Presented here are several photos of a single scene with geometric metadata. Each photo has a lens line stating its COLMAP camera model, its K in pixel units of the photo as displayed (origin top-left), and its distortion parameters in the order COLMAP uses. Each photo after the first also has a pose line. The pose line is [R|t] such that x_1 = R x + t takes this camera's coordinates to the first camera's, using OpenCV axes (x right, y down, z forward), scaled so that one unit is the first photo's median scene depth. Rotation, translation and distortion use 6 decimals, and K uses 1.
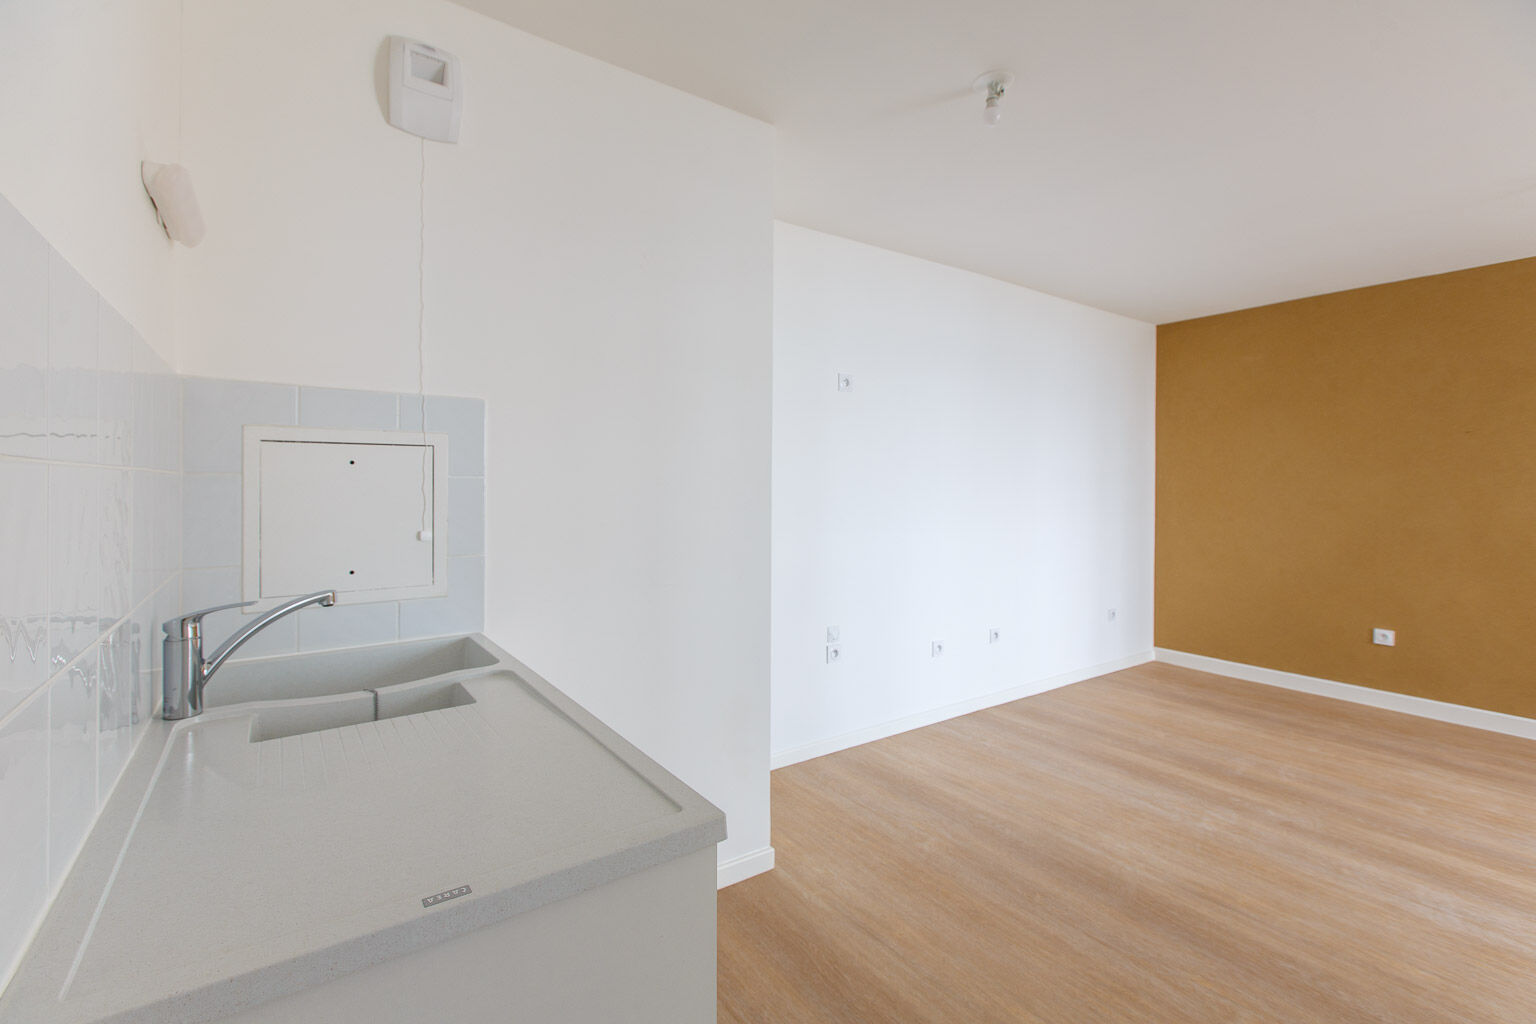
lens RADIAL K [[698.3, 0, 770.3], [0, 698.3, 497.8], [0, 0, 1]] dist [0.003566, -0.000017]
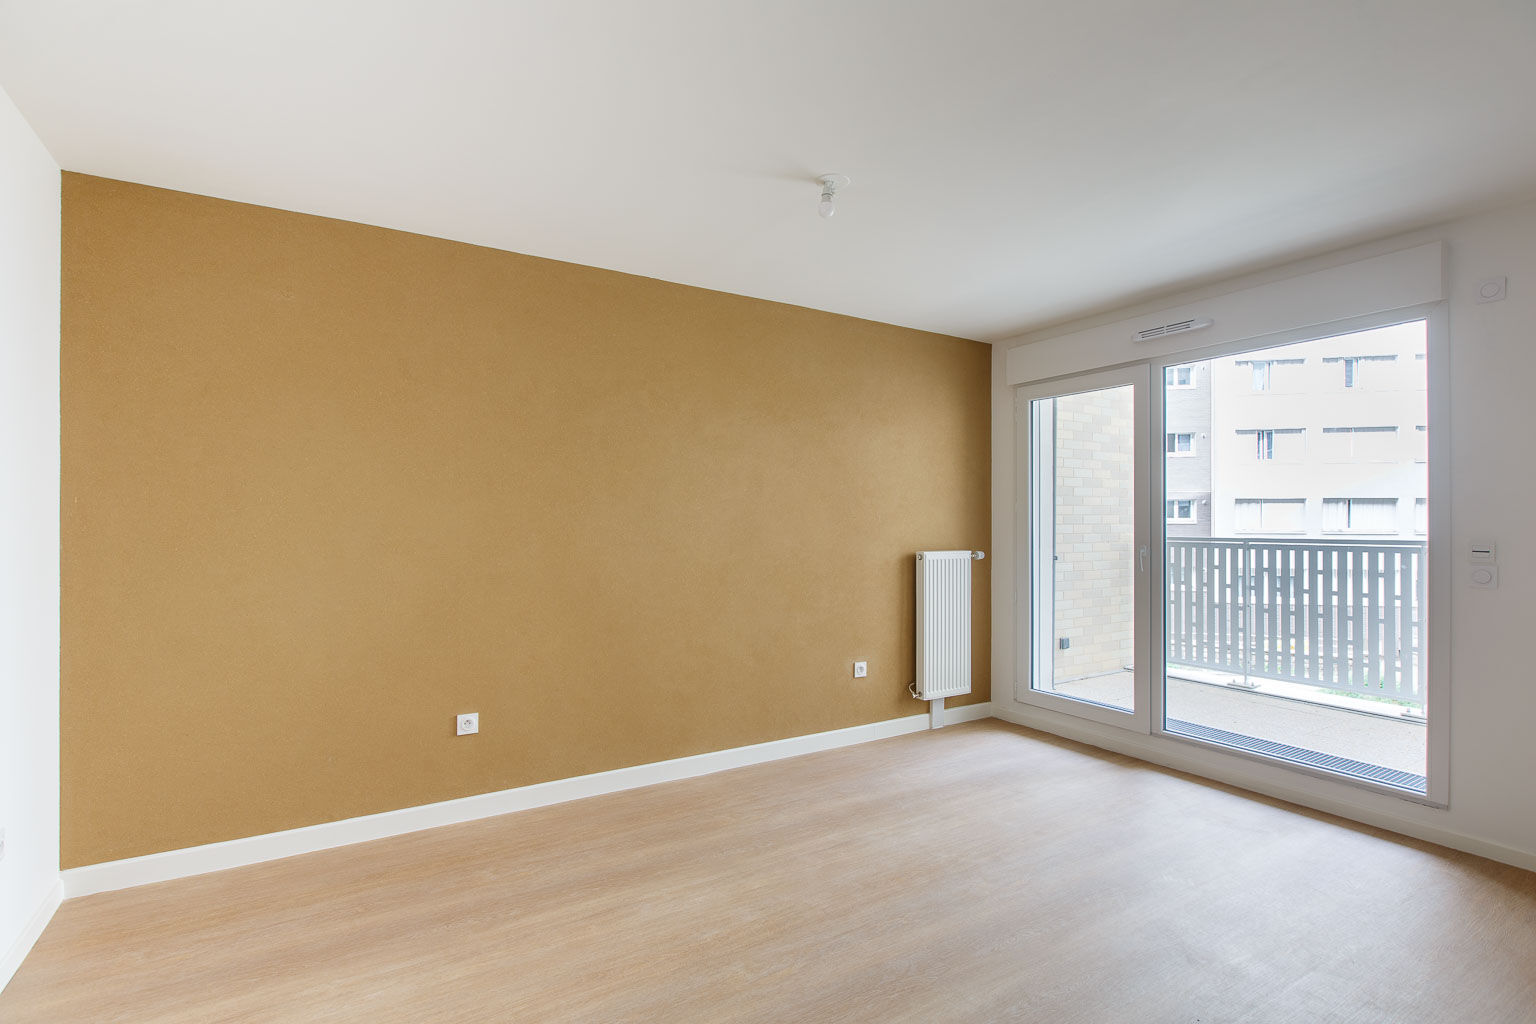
lens RADIAL K [[718.3, 0, 770.8], [0, 718.3, 521.0], [0, 0, 1]] dist [-0.005344, -0.000568]
pose [[0.051826, 0.000082, 0.998656, 0.236629], [0.012281, 0.999924, -0.000720, -0.020447], [-0.998581, 0.012302, 0.051821, 1.126348]]
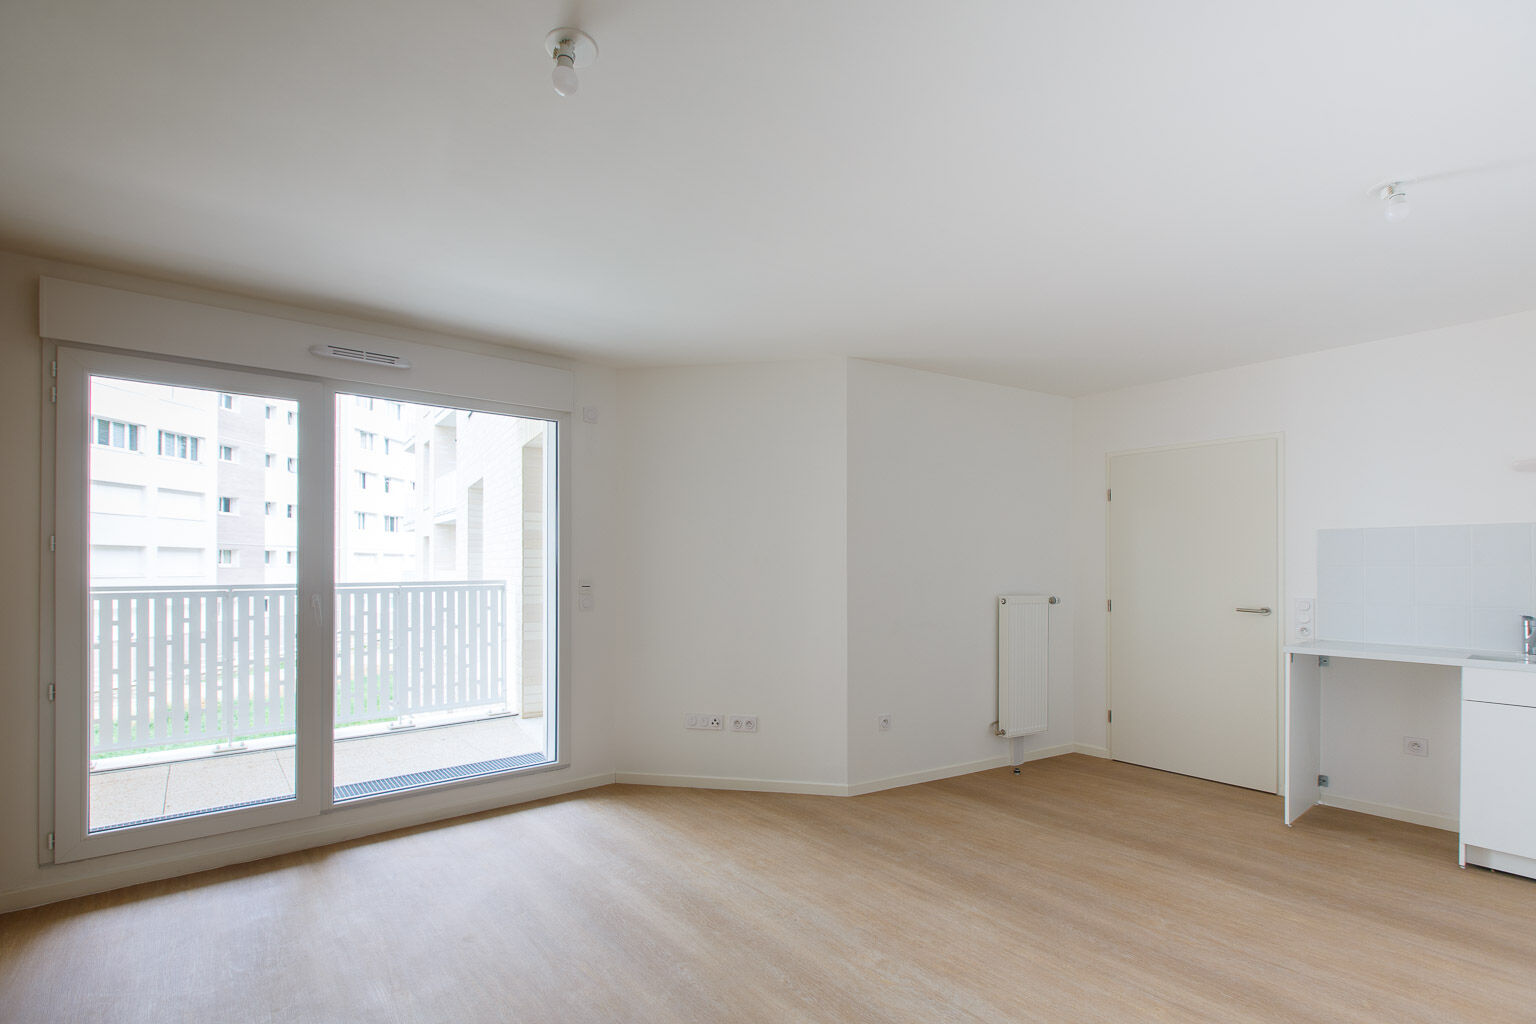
lens RADIAL K [[698.3, 0, 763.7], [0, 698.3, 561.8], [0, 0, 1]] dist [0.003566, -0.000017]
pose [[-0.998038, -0.000738, -0.062601, 0.616127], [-0.001045, 0.999988, 0.004870, -0.022466], [0.062597, 0.004926, -0.998027, 1.401188]]
